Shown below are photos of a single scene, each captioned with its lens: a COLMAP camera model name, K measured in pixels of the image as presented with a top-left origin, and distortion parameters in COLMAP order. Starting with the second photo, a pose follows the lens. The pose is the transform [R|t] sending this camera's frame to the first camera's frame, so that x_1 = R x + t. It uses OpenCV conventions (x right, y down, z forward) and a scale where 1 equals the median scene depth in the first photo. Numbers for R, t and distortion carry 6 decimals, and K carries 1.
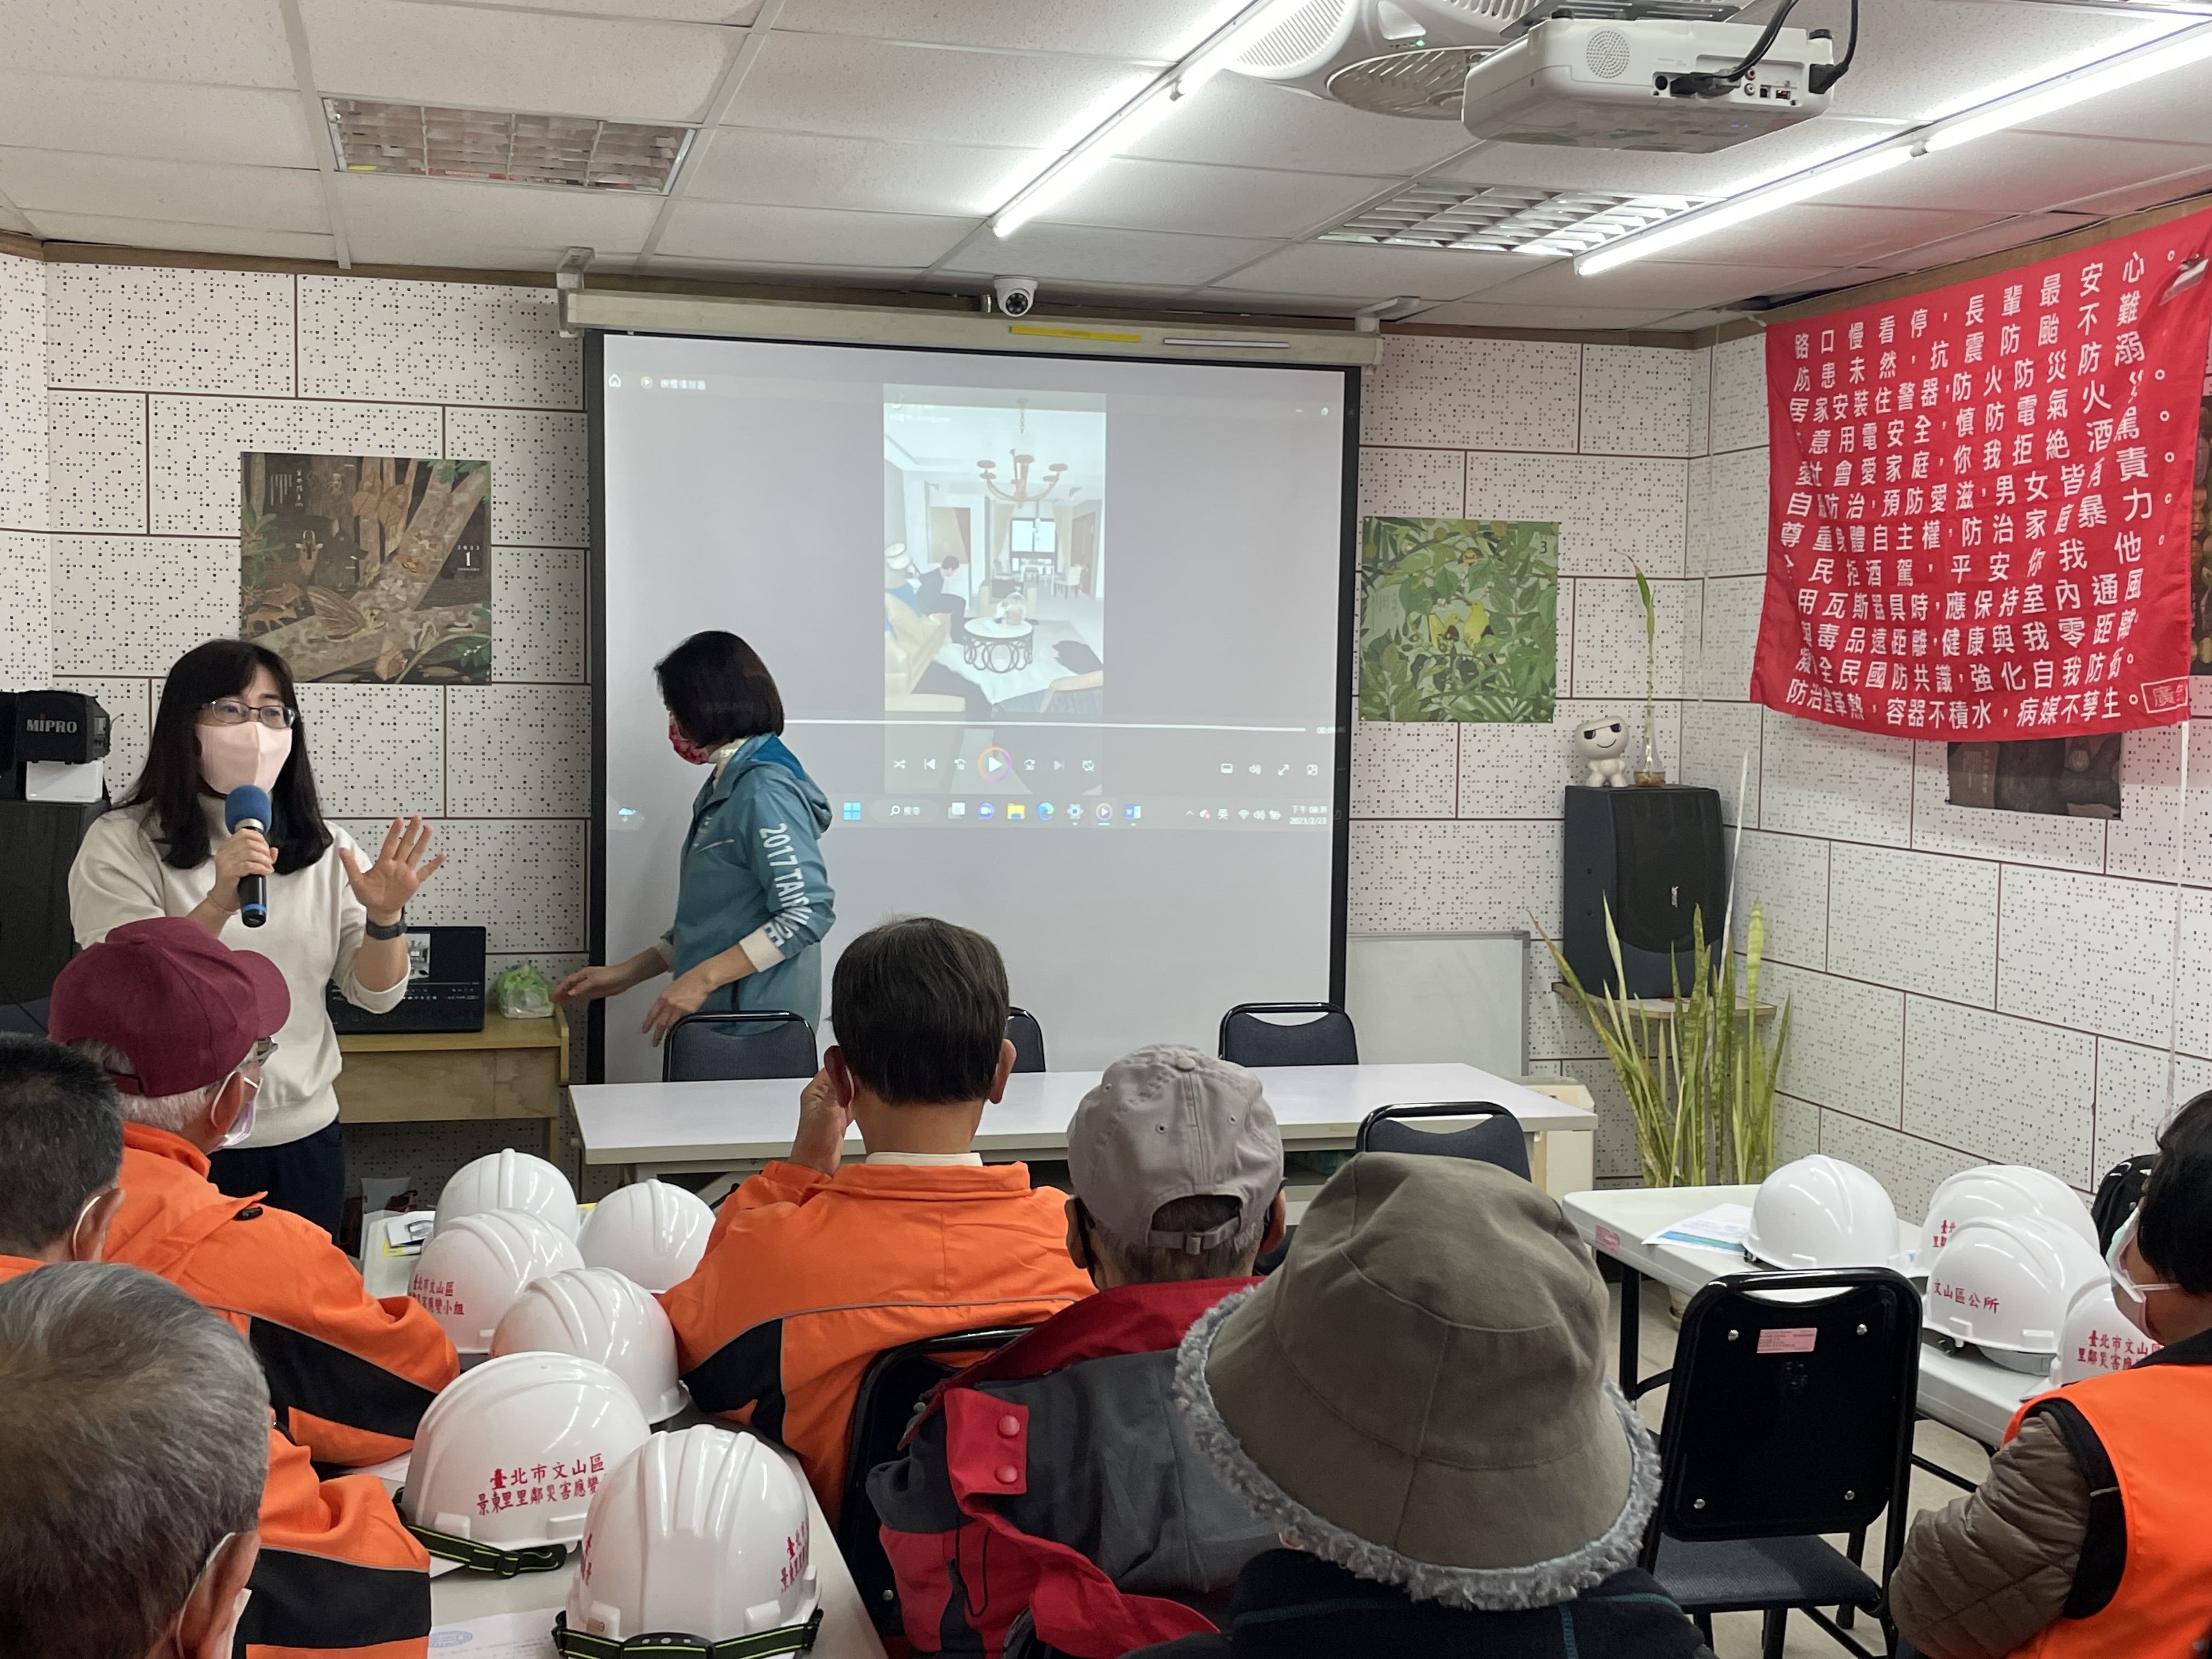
lens RADIAL K [[2430.3, 0, 1092.0], [0, 2430.3, 819.8], [0, 0, 1]] dist [0.059831, -0.036799]
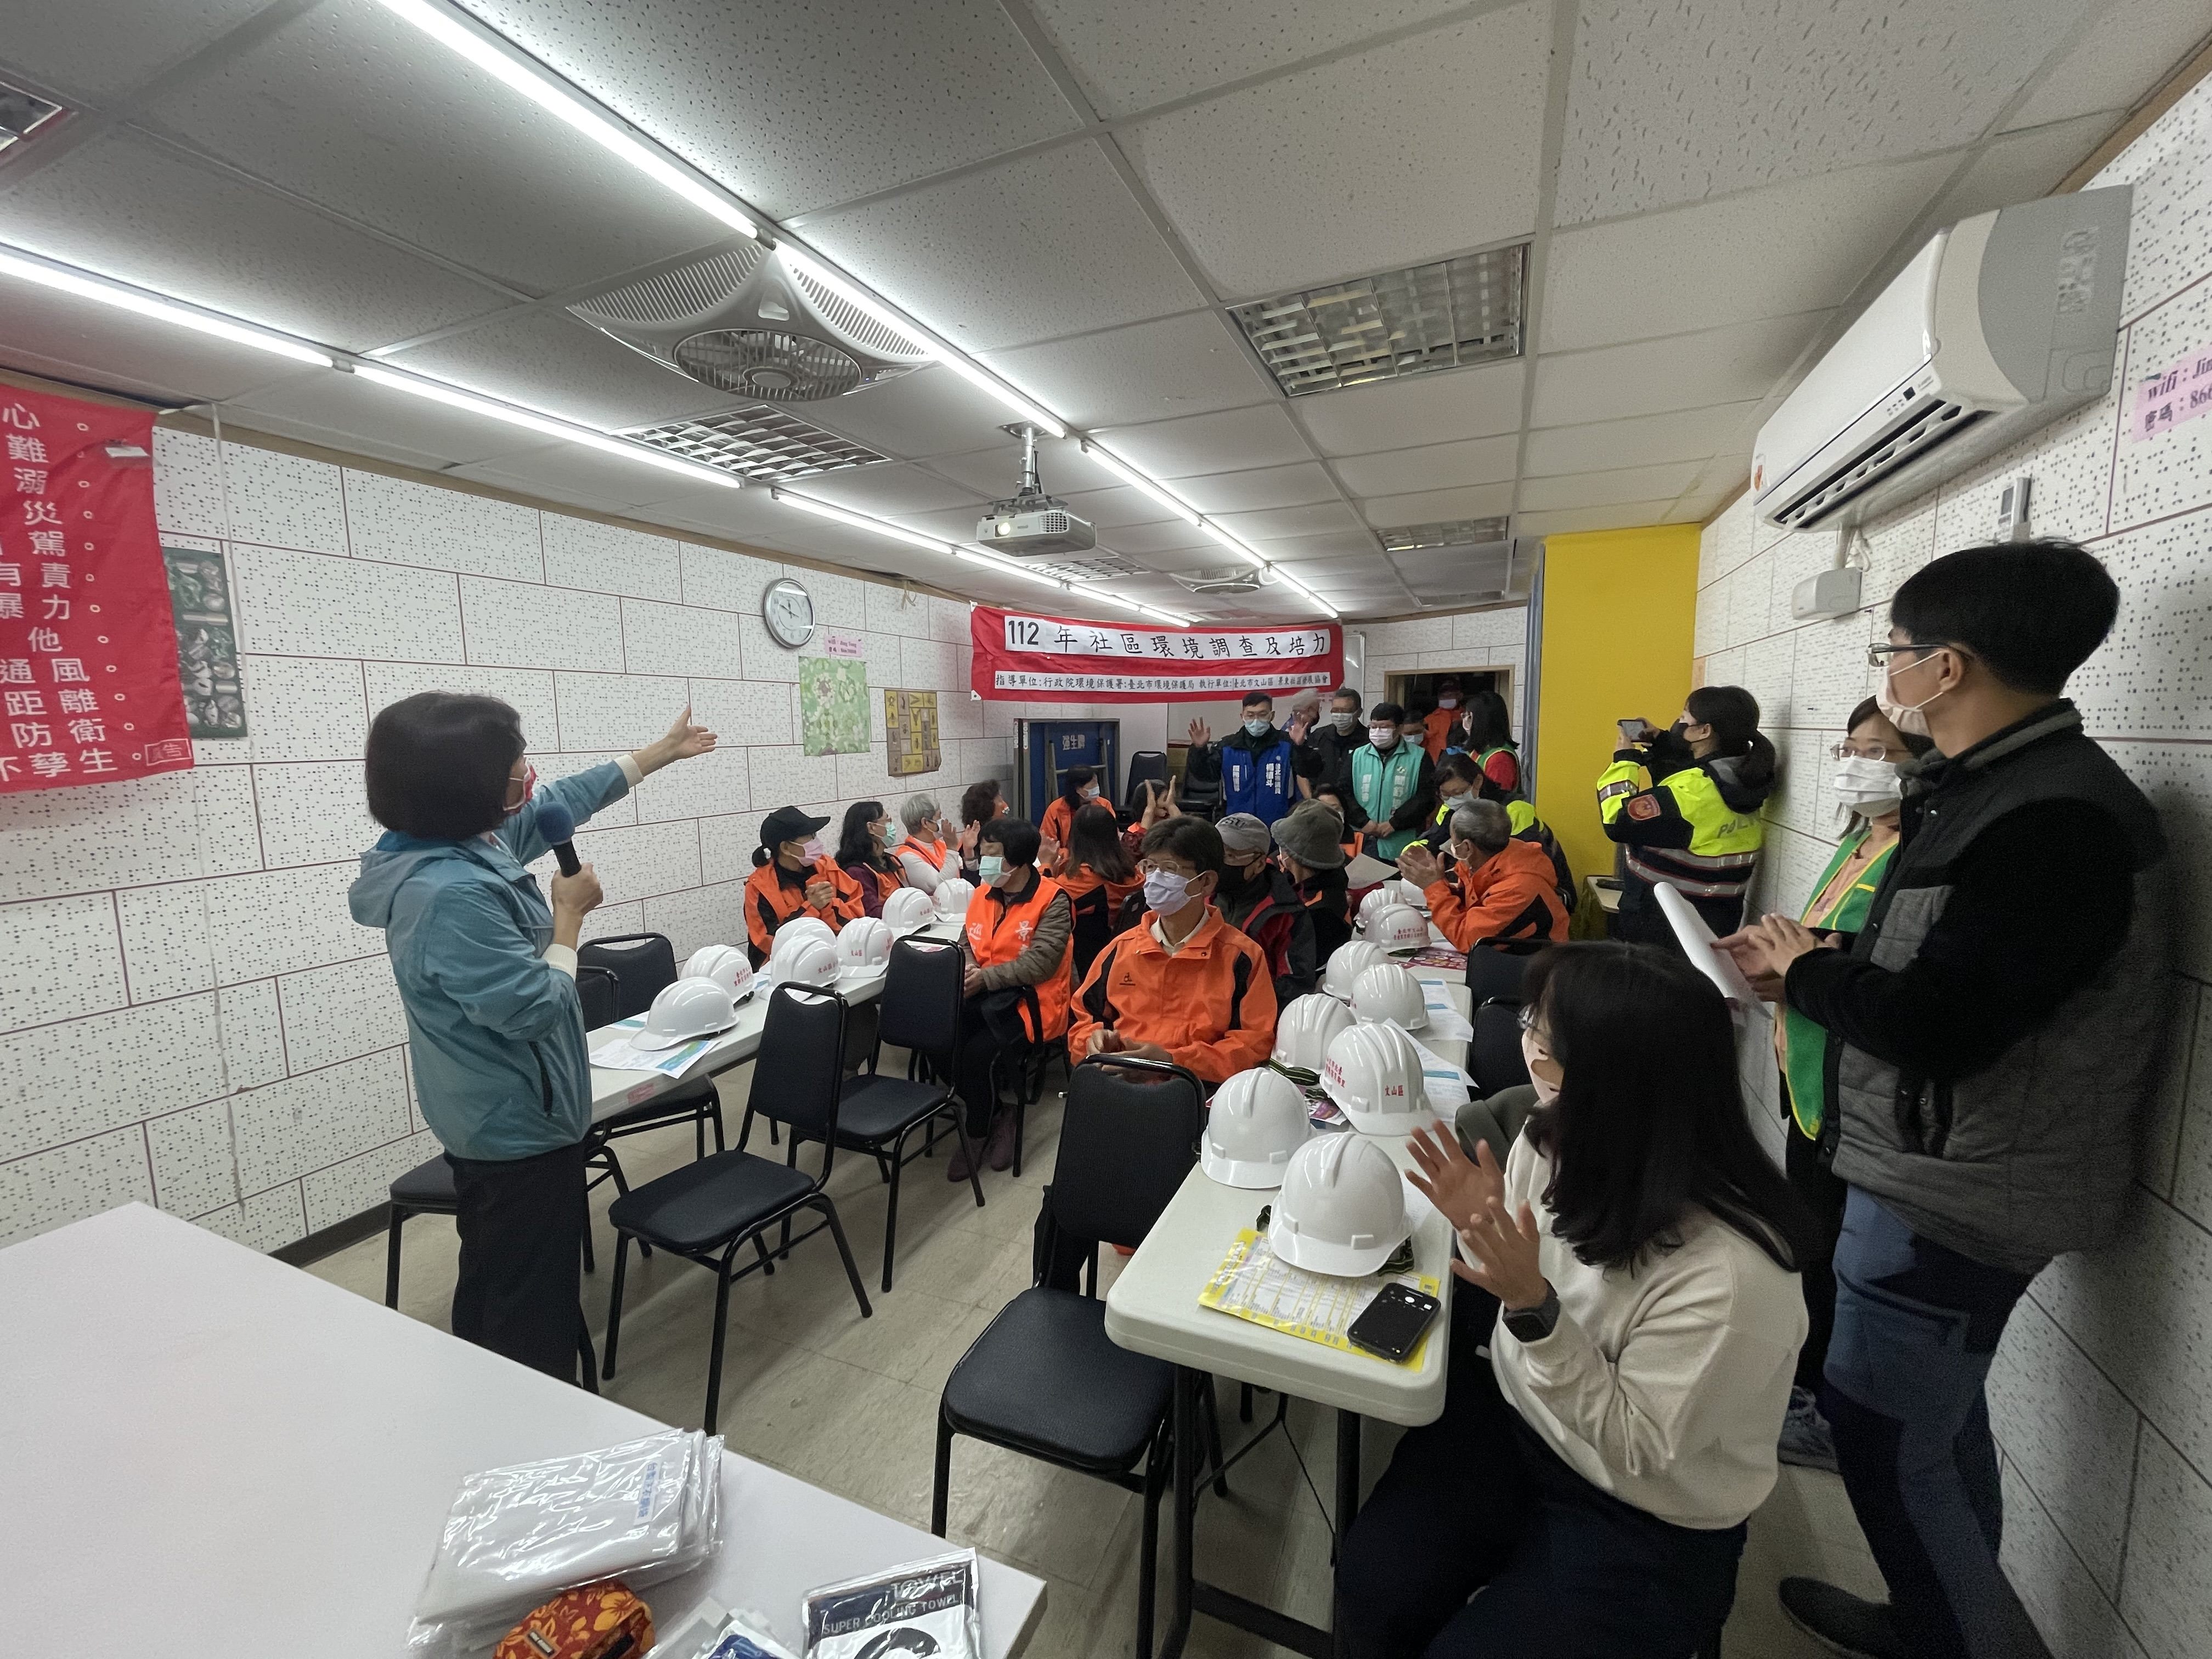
lens RADIAL K [[888.7, 0, 1103.3], [0, 888.7, 833.1], [0, 0, 1]] dist [0.000030, -0.001960]
pose [[-0.785769, -0.072850, 0.614215, -0.249891], [0.045971, 0.983414, 0.175450, -0.055071], [-0.616809, 0.166099, -0.769388, 0.844102]]
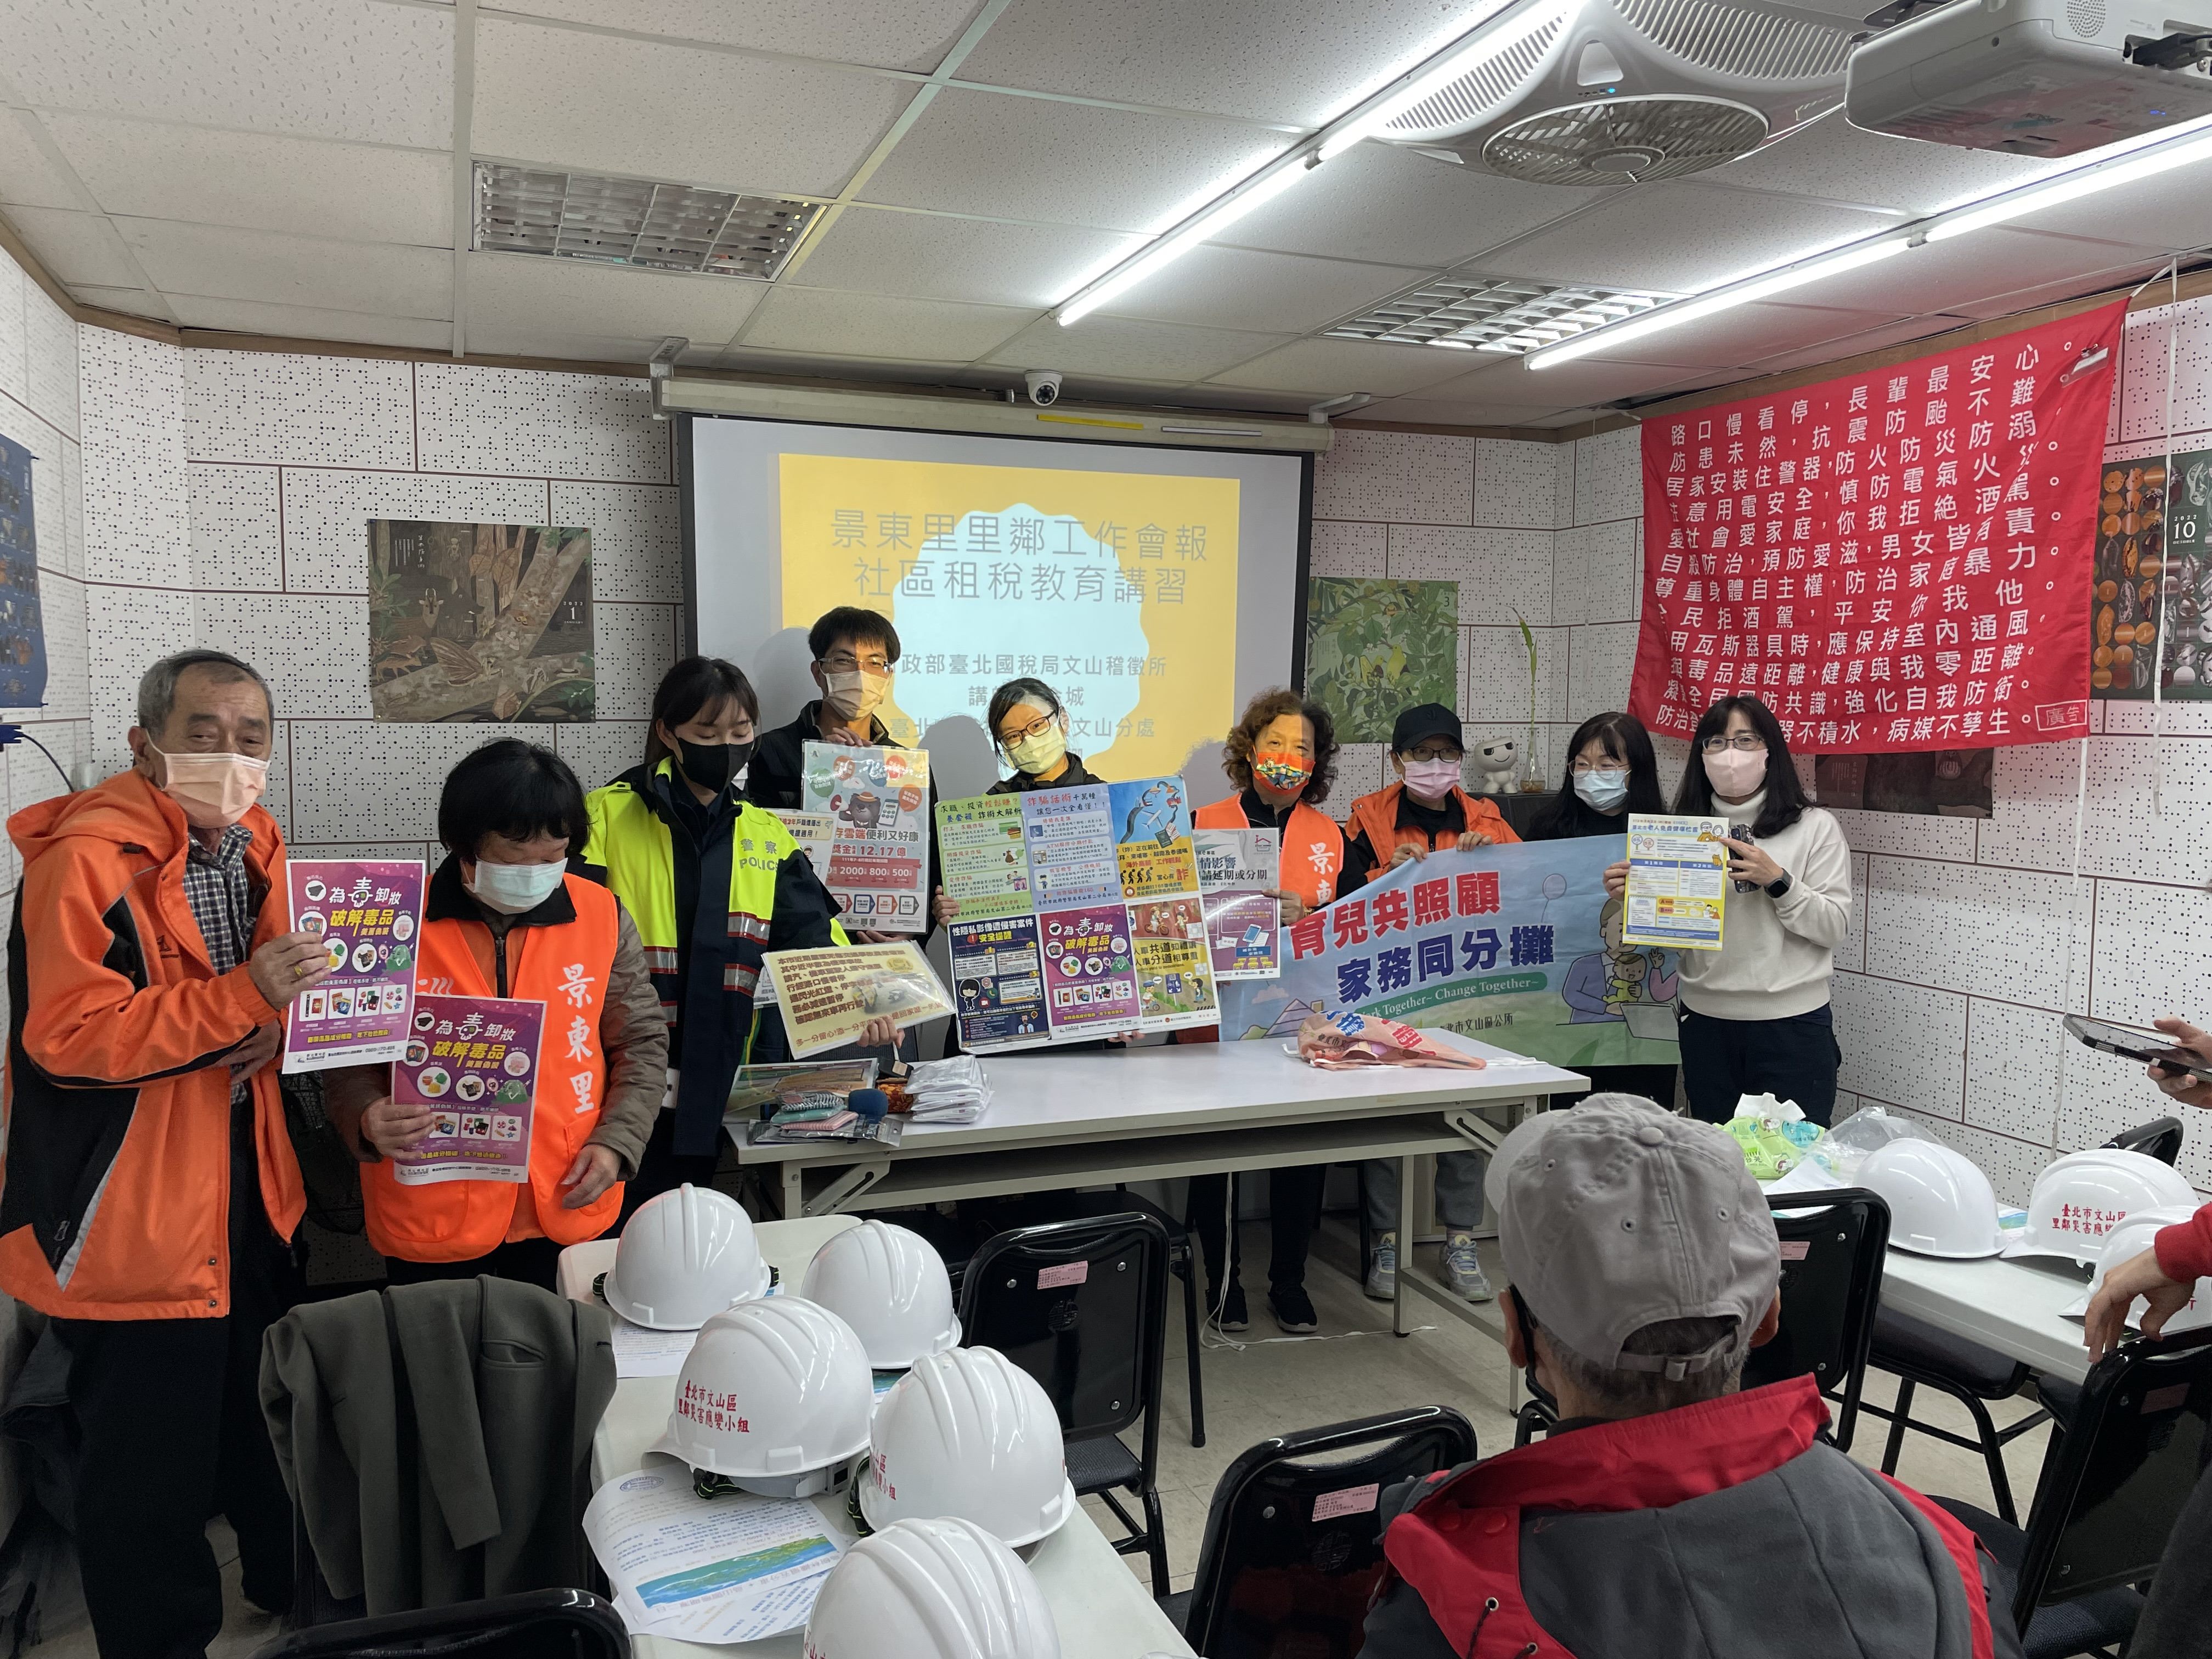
lens RADIAL K [[1687.9, 0, 1101.2], [0, 1687.9, 838.7], [0, 0, 1]] dist [0.072241, -0.078961]
pose [[0.994357, -0.018952, 0.104375, -0.093632], [0.017008, 0.999666, 0.019482, -0.011828], [-0.104709, -0.017597, 0.994347, 0.173334]]
